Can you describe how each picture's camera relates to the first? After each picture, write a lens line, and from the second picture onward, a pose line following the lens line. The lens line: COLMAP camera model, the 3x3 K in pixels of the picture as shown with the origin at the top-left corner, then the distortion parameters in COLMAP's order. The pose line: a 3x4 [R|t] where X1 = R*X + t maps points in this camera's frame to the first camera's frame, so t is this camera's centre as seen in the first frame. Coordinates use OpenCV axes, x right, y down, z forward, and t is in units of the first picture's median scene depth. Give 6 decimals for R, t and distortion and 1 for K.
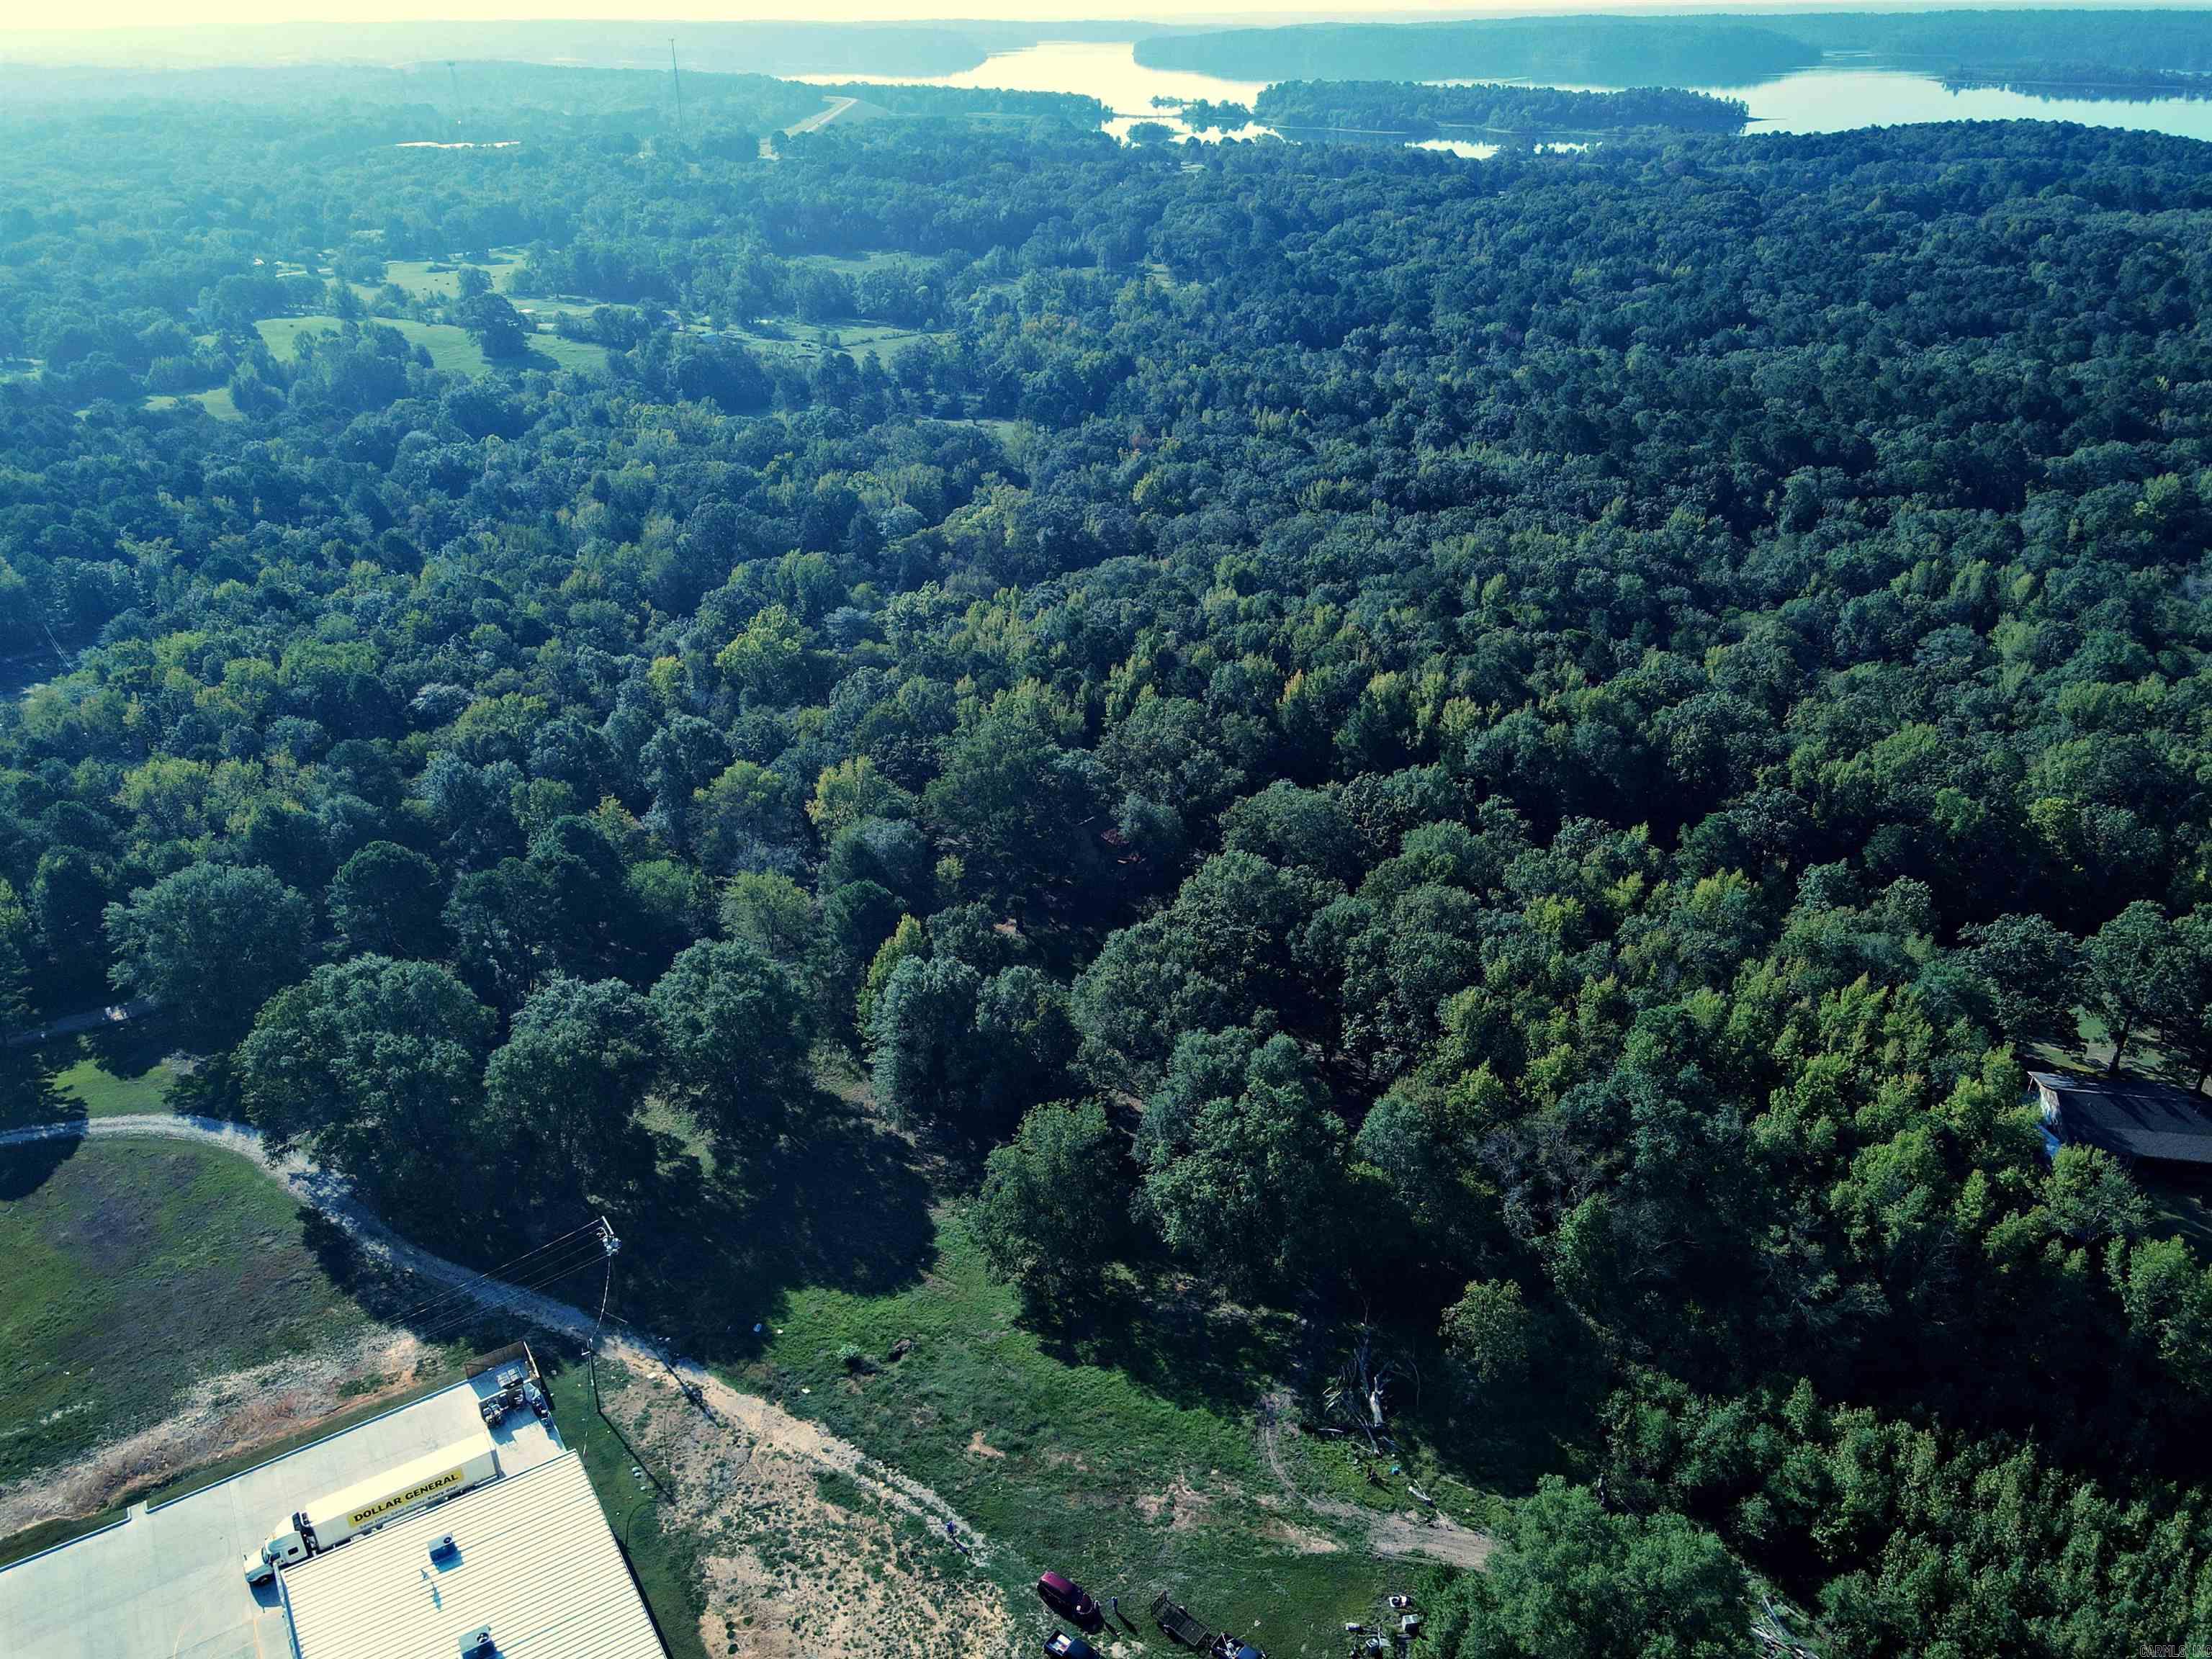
lens RADIAL K [[1624.0, 0, 1106.2], [0, 1624.0, 842.8], [0, 0, 1]] dist [0.009011, 0.011922]
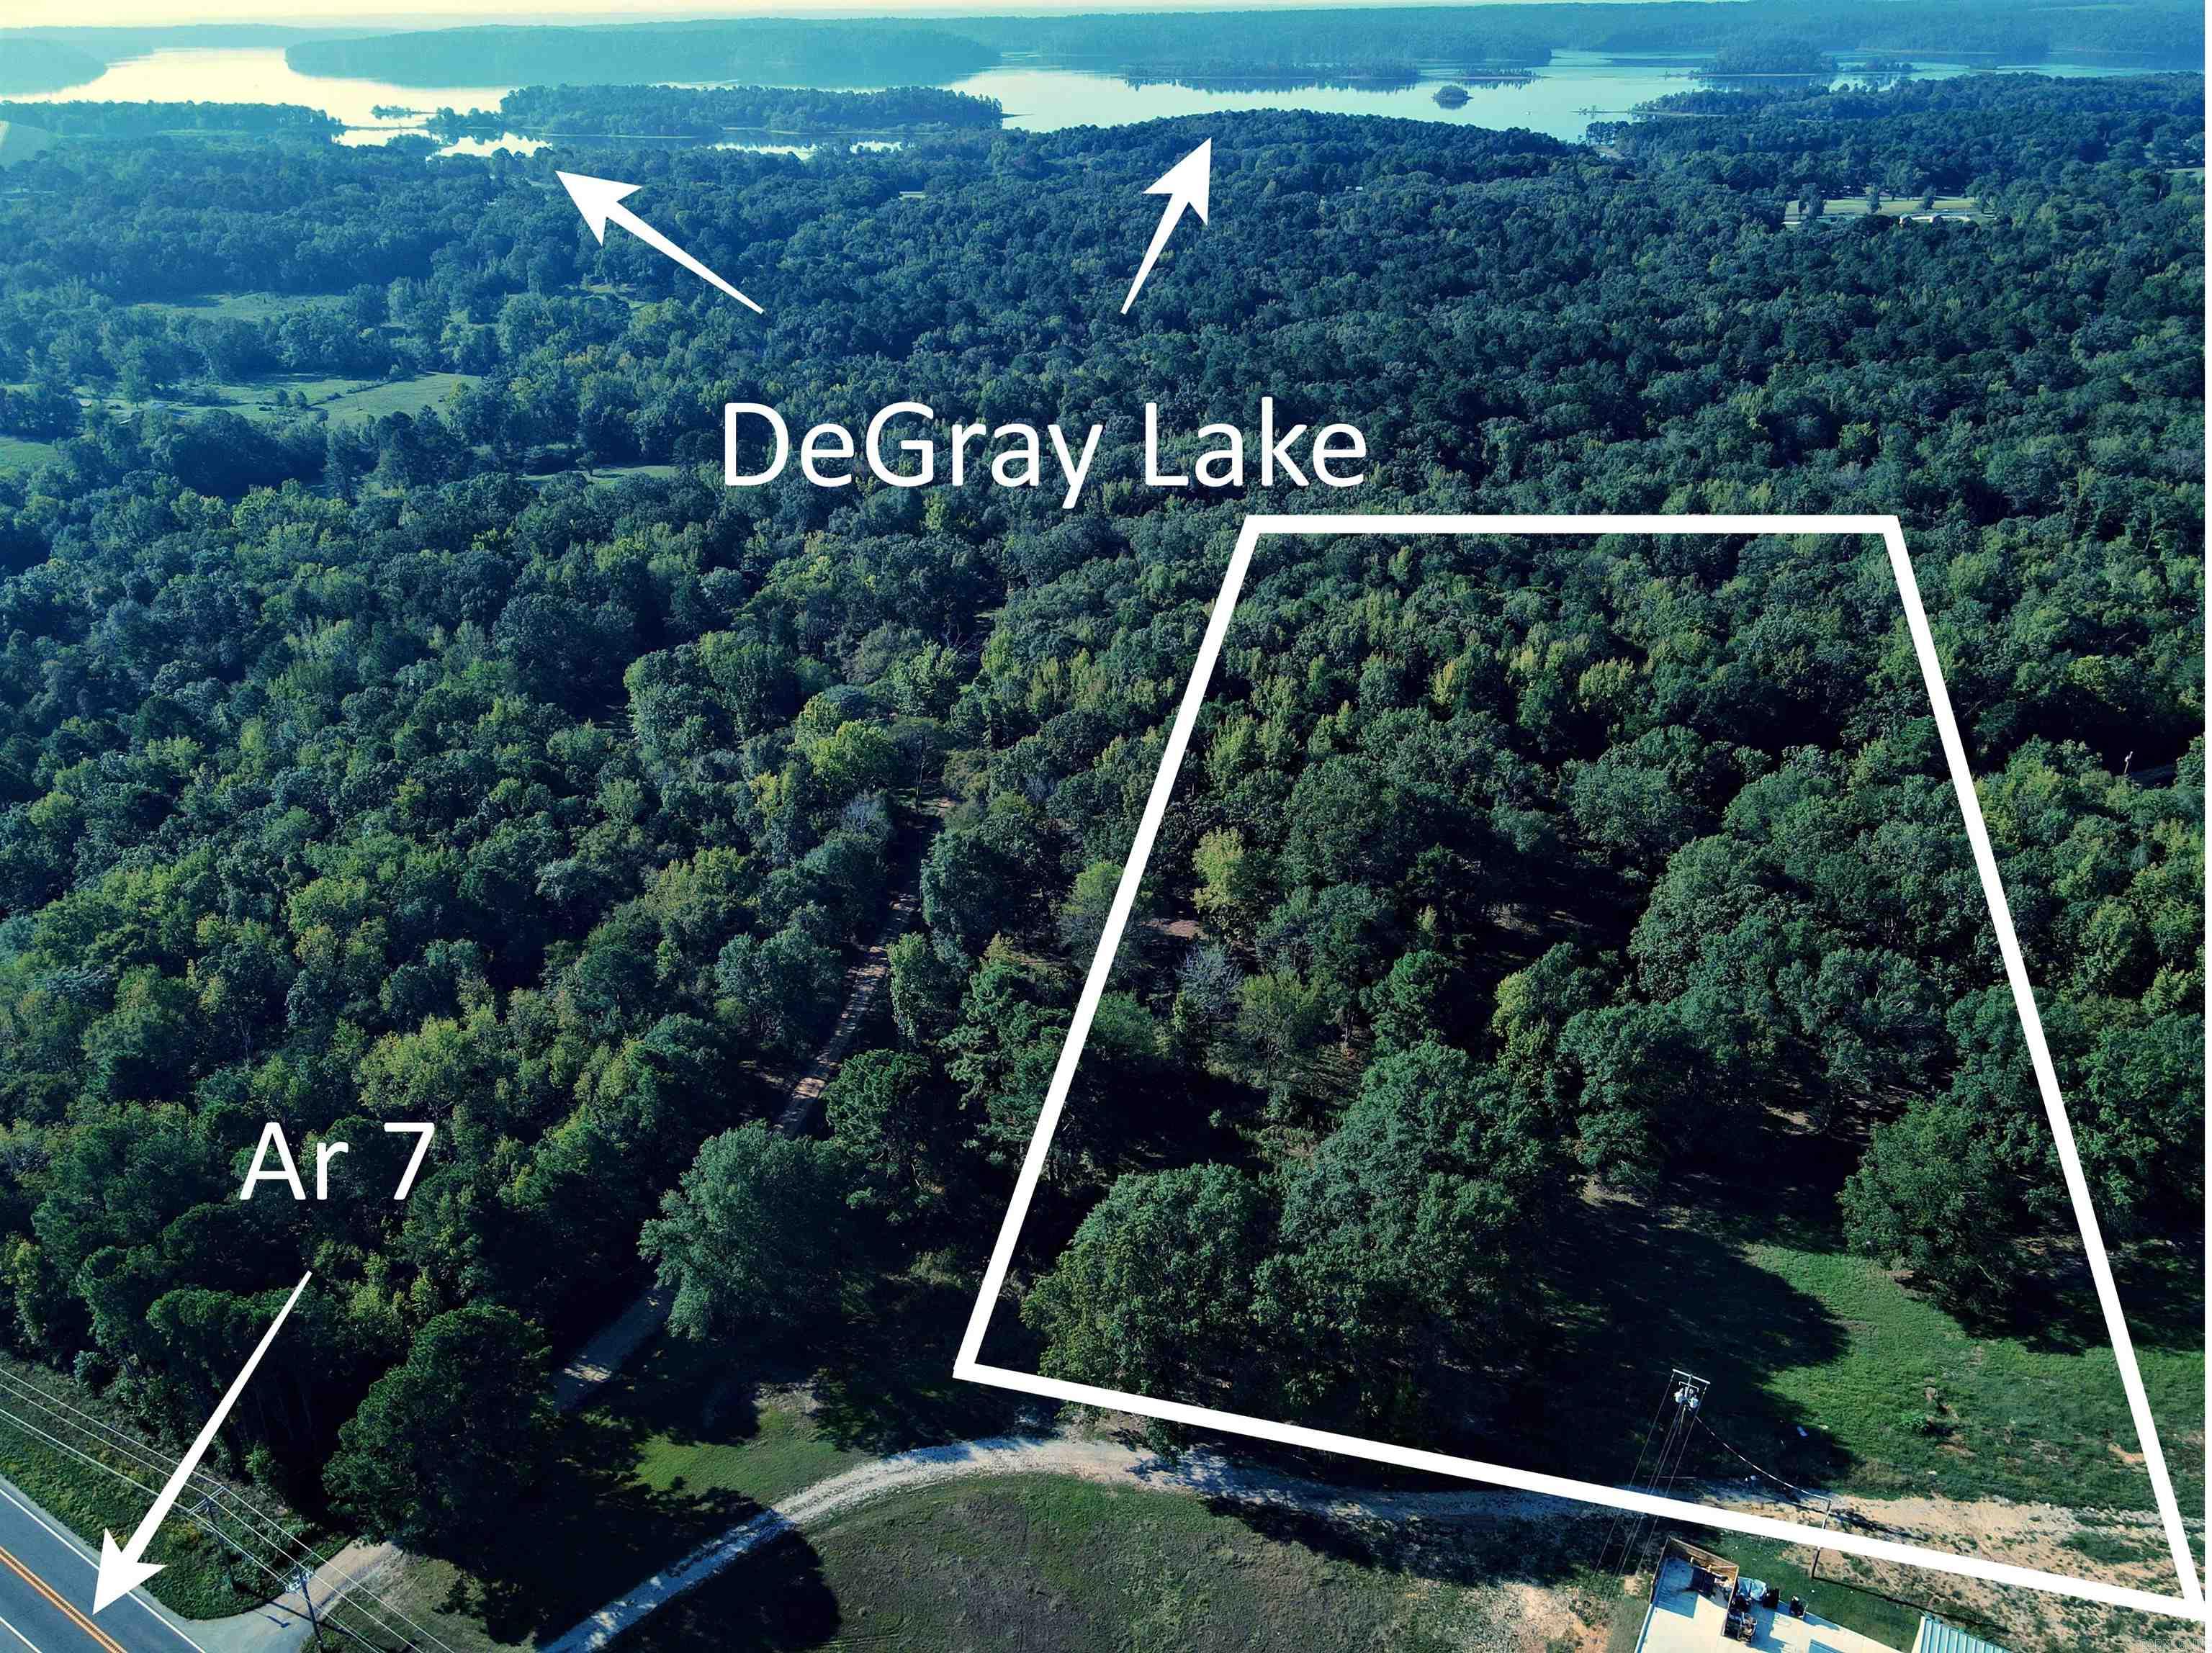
lens RADIAL K [[1623.8, 0, 1105.9], [0, 1623.8, 847.1], [0, 0, 1]] dist [0.009011, 0.011922]
pose [[0.890584, -0.212044, 0.402366, -0.478889], [0.211764, 0.976249, 0.045764, -0.082110], [-0.402513, 0.044450, 0.914334, 0.168838]]
